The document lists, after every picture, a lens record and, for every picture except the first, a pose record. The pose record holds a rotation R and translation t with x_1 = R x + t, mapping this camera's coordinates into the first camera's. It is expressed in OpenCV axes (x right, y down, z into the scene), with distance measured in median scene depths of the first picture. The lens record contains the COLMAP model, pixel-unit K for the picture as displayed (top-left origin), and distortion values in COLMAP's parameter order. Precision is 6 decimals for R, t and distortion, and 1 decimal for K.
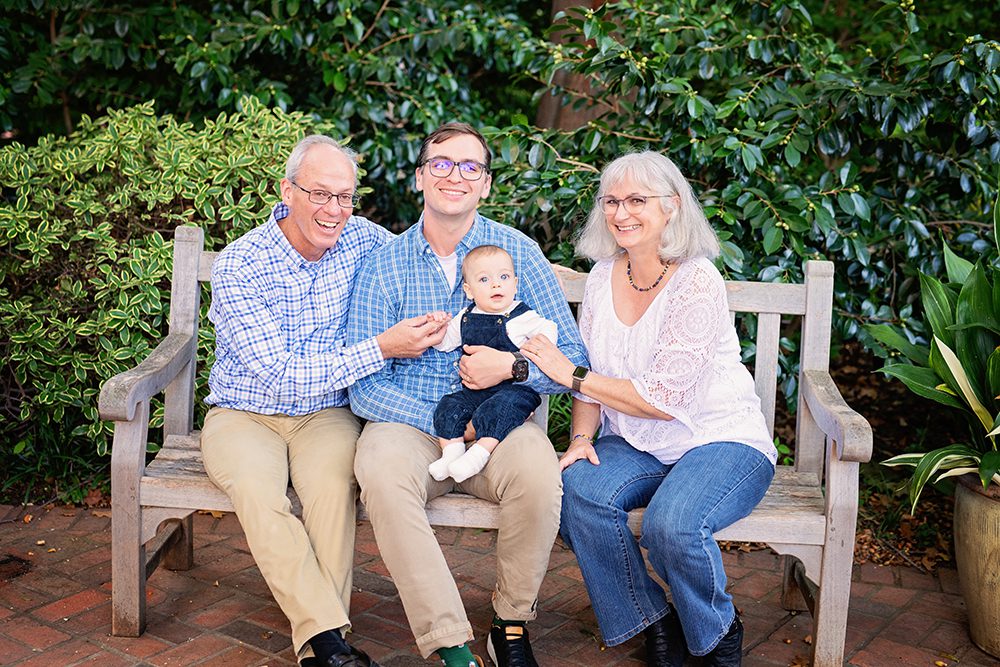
lens RADIAL K [[1427.3, 0, 500.0], [0, 1427.3, 309.9], [0, 0, 1]] dist [0.007608, 0.075785]
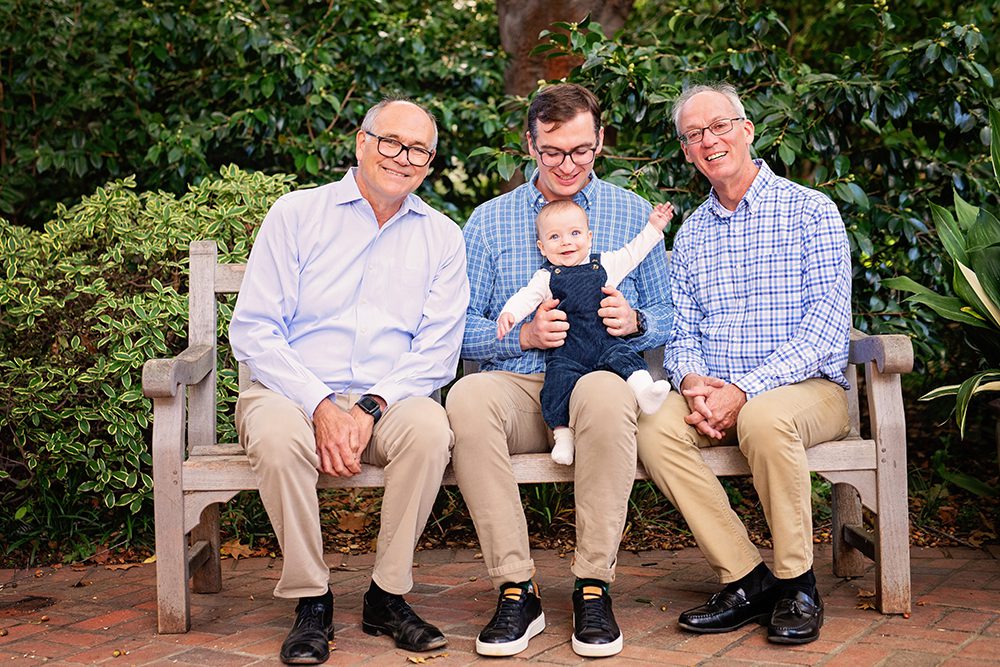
lens RADIAL K [[1578.7, 0, 445.3], [0, 1578.7, 269.5], [0, 0, 1]] dist [0.022329, 0.024530]
pose [[0.996751, -0.075397, 0.028342, -0.071883], [0.079396, 0.978963, -0.187958, 0.163372], [-0.013574, 0.189598, 0.981768, -0.079619]]
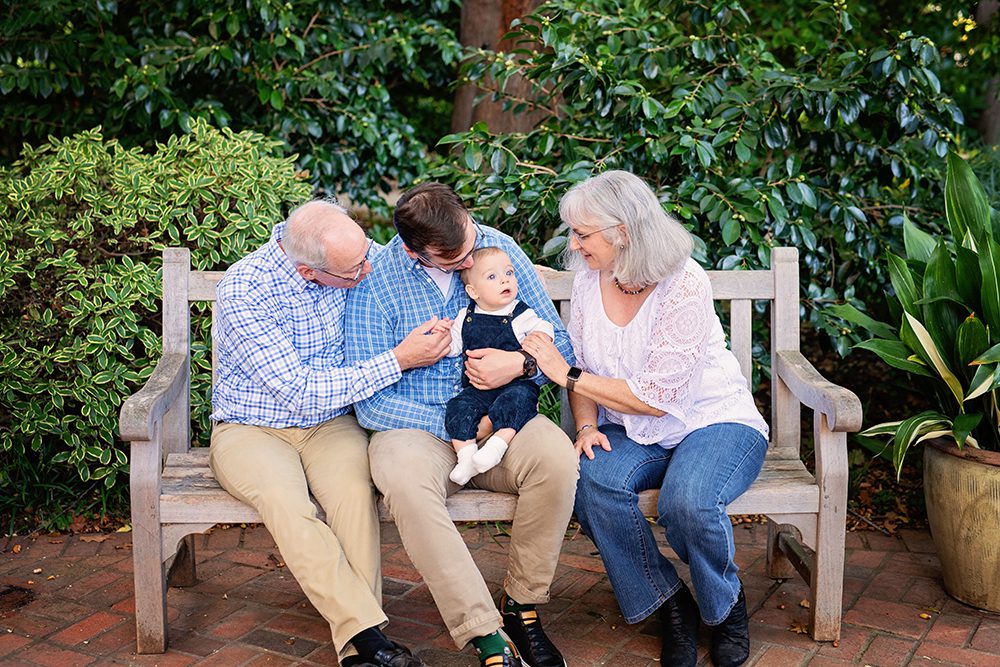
lens RADIAL K [[1427.3, 0, 500.0], [0, 1427.3, 309.9], [0, 0, 1]] dist [0.007608, 0.075785]
pose [[0.993254, -0.058708, 0.099998, -0.082691], [0.059242, 0.998241, -0.002374, 0.001608], [-0.099683, 0.008282, 0.994985, -0.029308]]
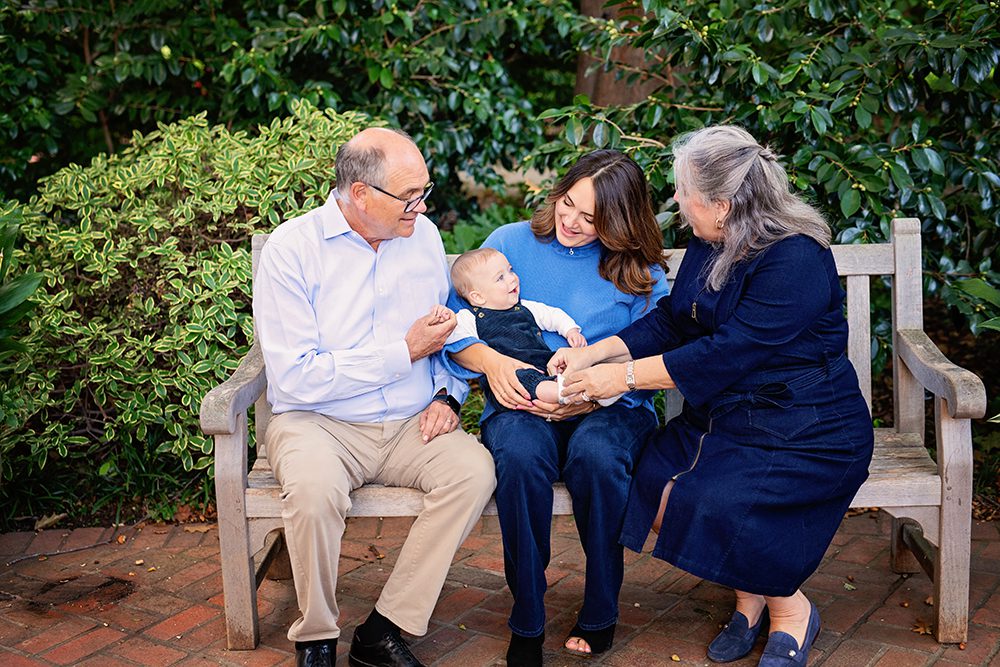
lens RADIAL K [[1427.3, 0, 500.0], [0, 1427.3, 309.9], [0, 0, 1]] dist [0.007608, 0.075785]
pose [[0.996923, -0.077492, -0.011812, -0.042078], [0.077595, 0.996949, 0.008528, -0.001415], [0.011115, -0.009419, 0.999894, 0.008307]]
